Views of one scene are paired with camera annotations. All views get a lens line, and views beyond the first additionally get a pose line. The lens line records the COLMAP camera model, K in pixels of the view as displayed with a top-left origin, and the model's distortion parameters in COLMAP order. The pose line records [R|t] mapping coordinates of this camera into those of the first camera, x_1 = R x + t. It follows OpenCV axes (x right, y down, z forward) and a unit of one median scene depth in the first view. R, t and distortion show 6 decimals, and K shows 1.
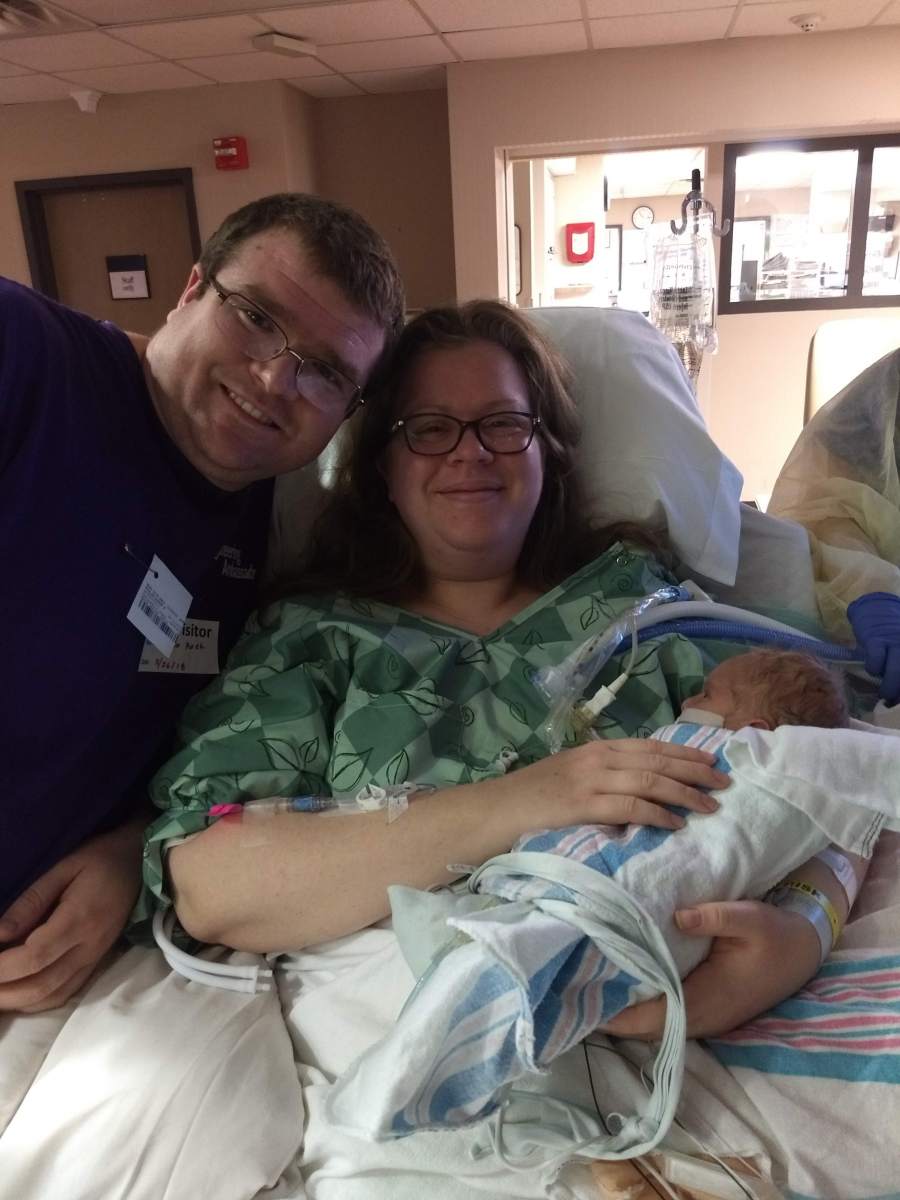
lens RADIAL K [[884.1, 0, 450.0], [0, 884.1, 600.0], [0, 0, 1]] dist [-0.021391, 0.000104]
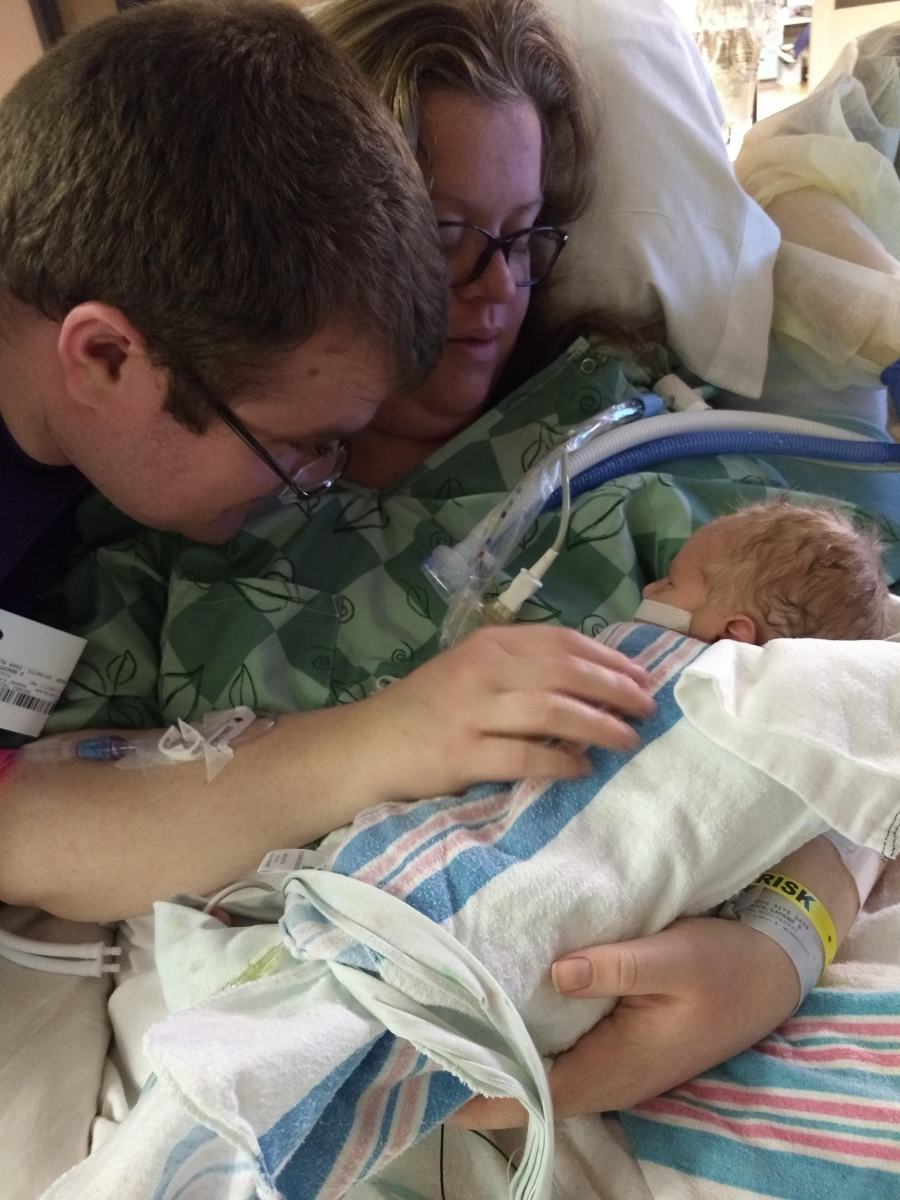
lens RADIAL K [[884.1, 0, 450.0], [0, 884.1, 600.0], [0, 0, 1]] dist [-0.021391, 0.000104]
pose [[0.993713, -0.023585, -0.109448, 0.228394], [0.049970, 0.968222, 0.245050, -0.060584], [0.100191, -0.248978, 0.963313, 0.387027]]
